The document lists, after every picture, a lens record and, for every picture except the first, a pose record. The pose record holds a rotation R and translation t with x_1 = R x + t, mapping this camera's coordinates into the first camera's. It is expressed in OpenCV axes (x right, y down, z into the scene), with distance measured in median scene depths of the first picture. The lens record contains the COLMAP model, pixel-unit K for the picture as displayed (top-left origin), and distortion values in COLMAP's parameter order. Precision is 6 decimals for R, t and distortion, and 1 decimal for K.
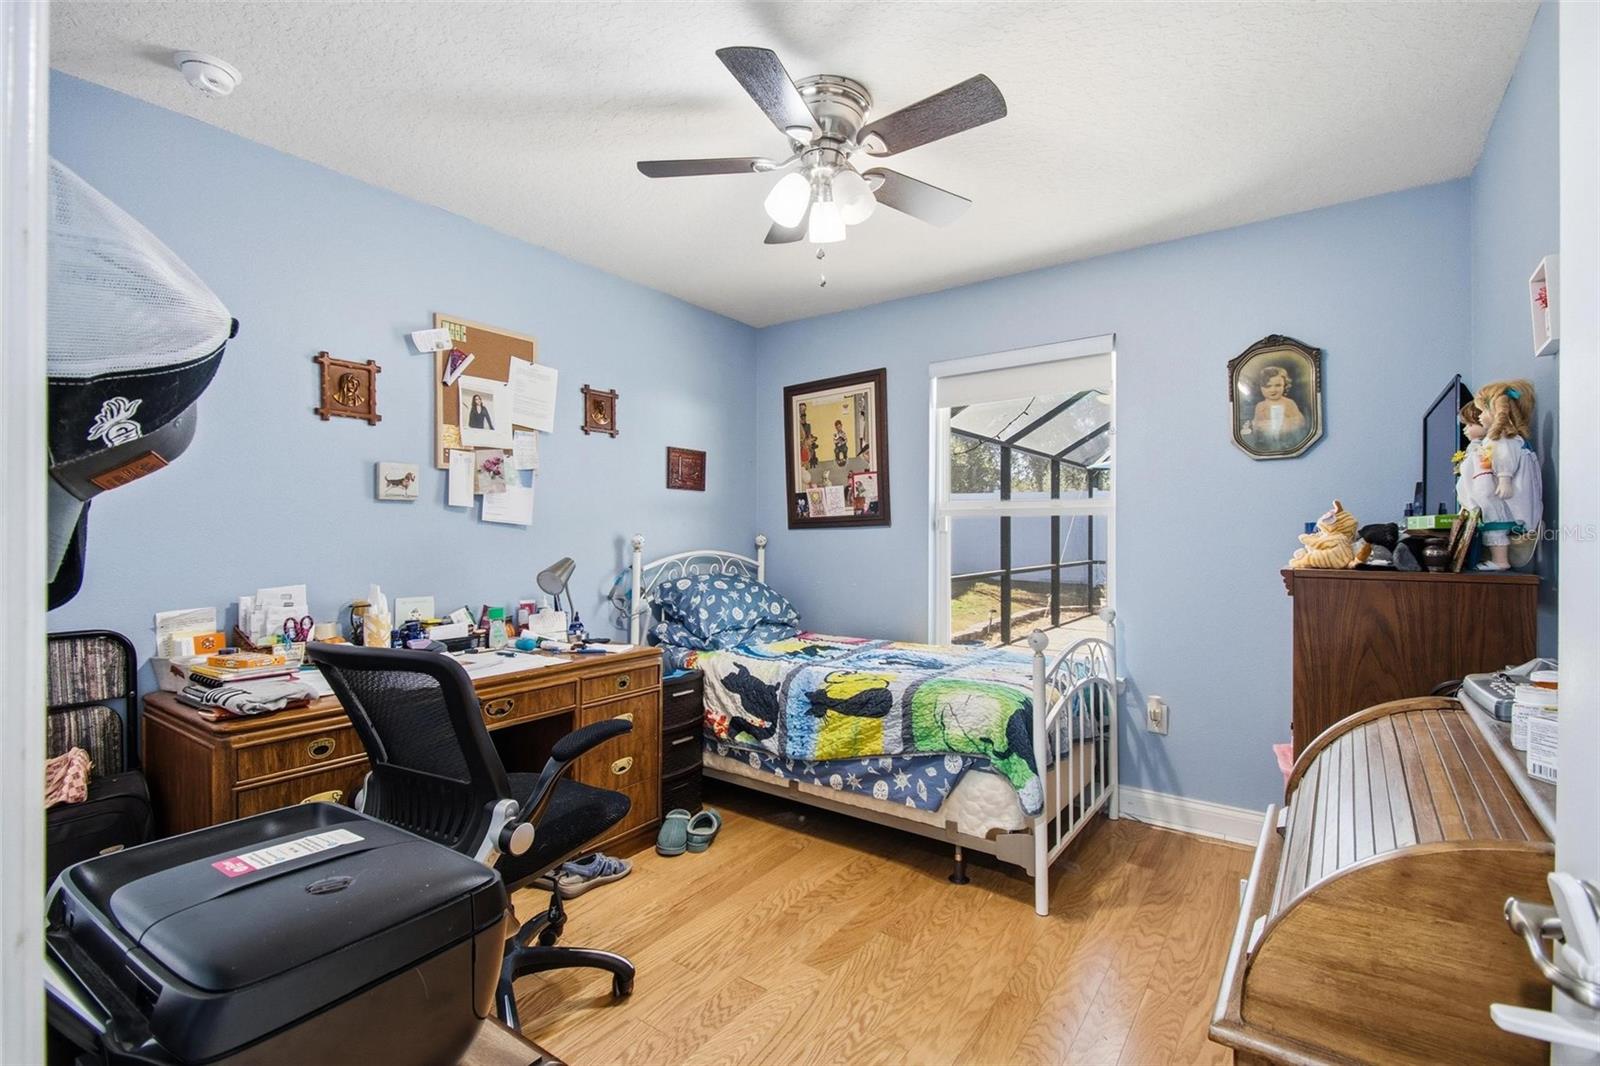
lens RADIAL K [[707.3, 0, 800.0], [0, 707.3, 533.0], [0, 0, 1]] dist [0.017599, -0.023812]
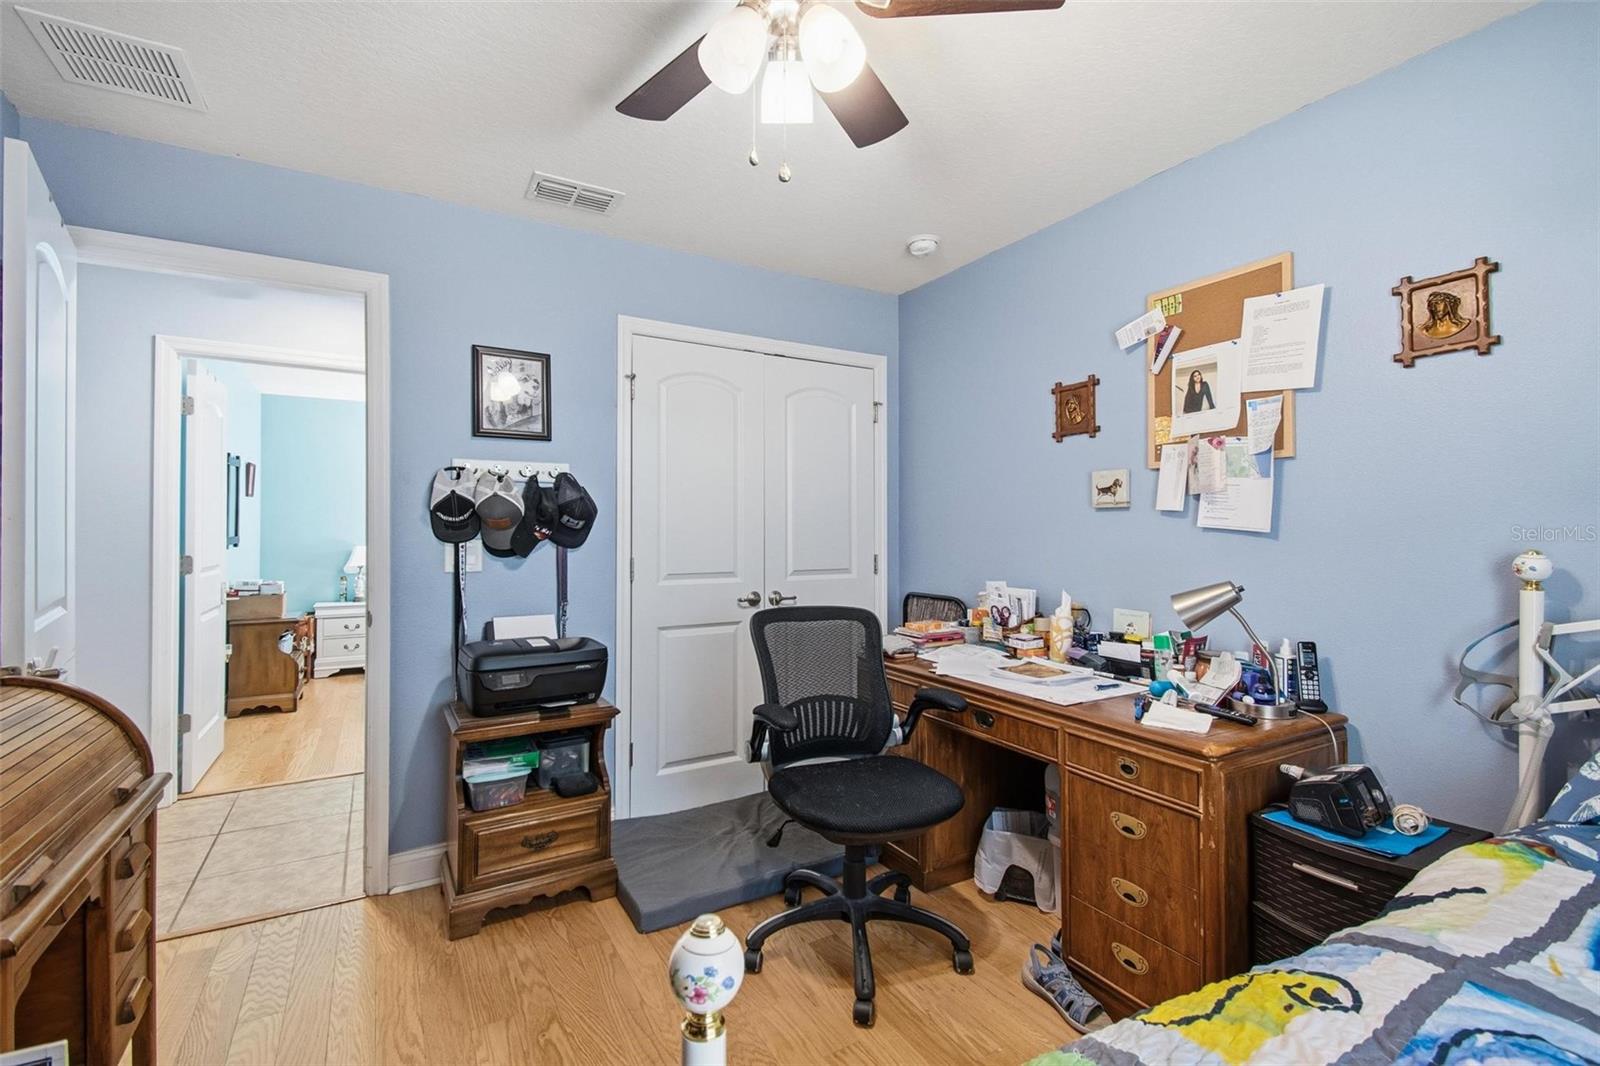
lens RADIAL K [[707.3, 0, 800.0], [0, 707.3, 533.0], [0, 0, 1]] dist [0.017599, -0.023812]
pose [[-0.425156, -0.001997, -0.905118, 0.463960], [-0.009107, 0.999956, 0.002072, -0.009039], [0.905074, 0.009123, -0.425156, 0.950486]]
